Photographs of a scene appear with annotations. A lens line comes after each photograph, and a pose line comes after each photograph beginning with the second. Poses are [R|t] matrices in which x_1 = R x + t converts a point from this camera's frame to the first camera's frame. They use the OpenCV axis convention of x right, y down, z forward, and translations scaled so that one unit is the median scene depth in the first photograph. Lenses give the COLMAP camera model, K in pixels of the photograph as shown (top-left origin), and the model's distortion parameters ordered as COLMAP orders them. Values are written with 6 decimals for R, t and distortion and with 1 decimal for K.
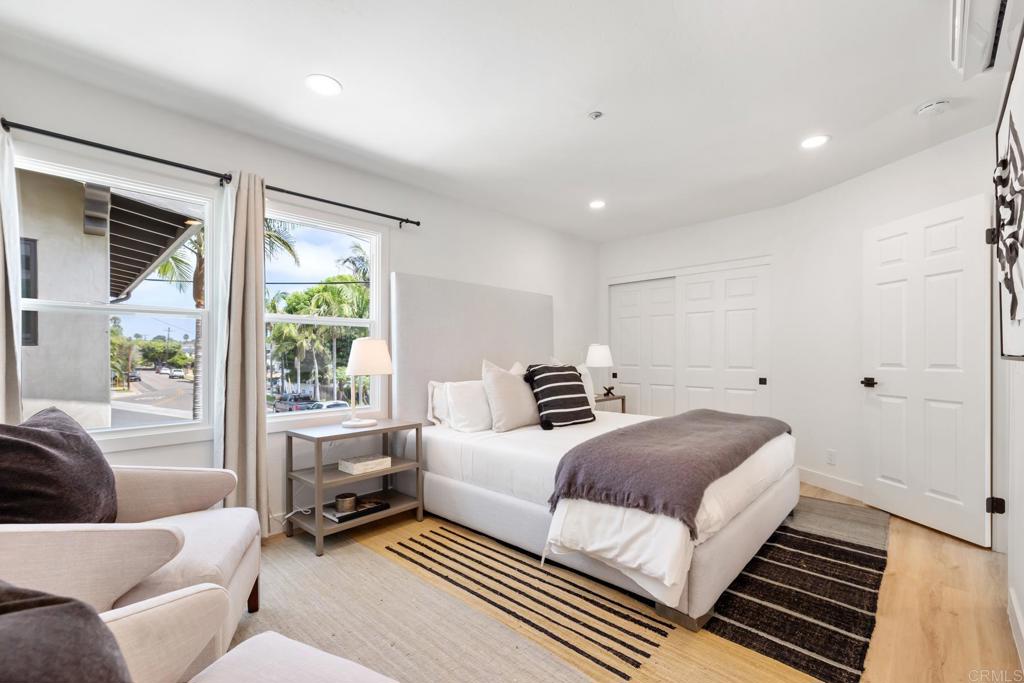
lens RADIAL K [[433.8, 0, 509.3], [0, 433.8, 341.0], [0, 0, 1]] dist [-0.000408, -0.000261]
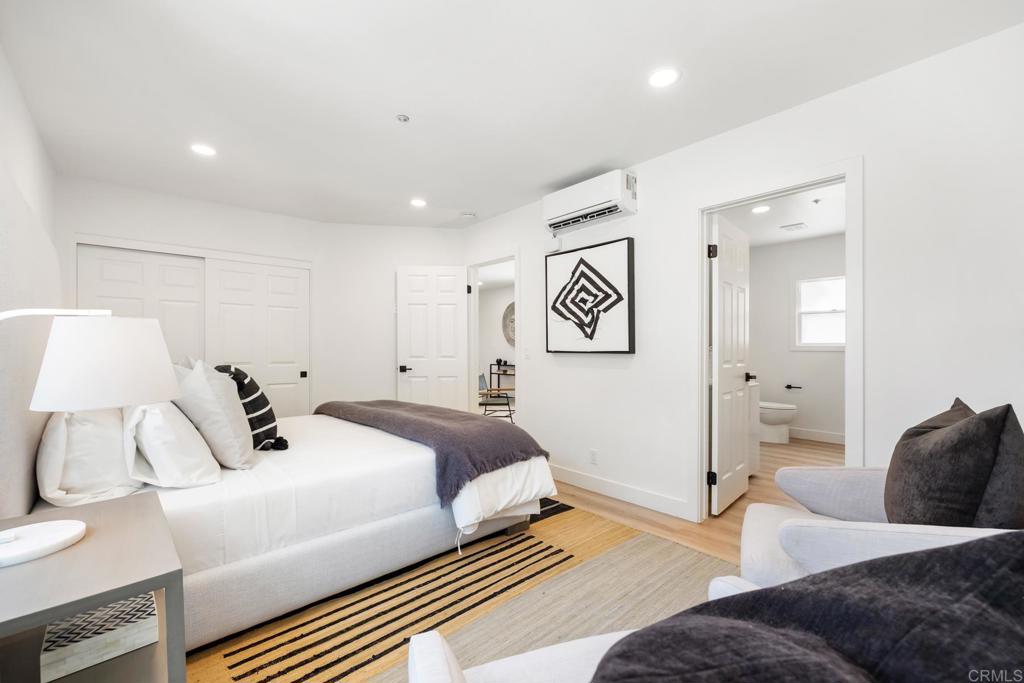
lens RADIAL K [[433.8, 0, 508.8], [0, 433.8, 351.9], [0, 0, 1]] dist [-0.000408, -0.000261]
pose [[0.065702, 0.004395, 0.997830, -0.911662], [-0.029058, 0.999575, -0.002489, 0.036827], [-0.997416, -0.028832, 0.065802, 0.799729]]
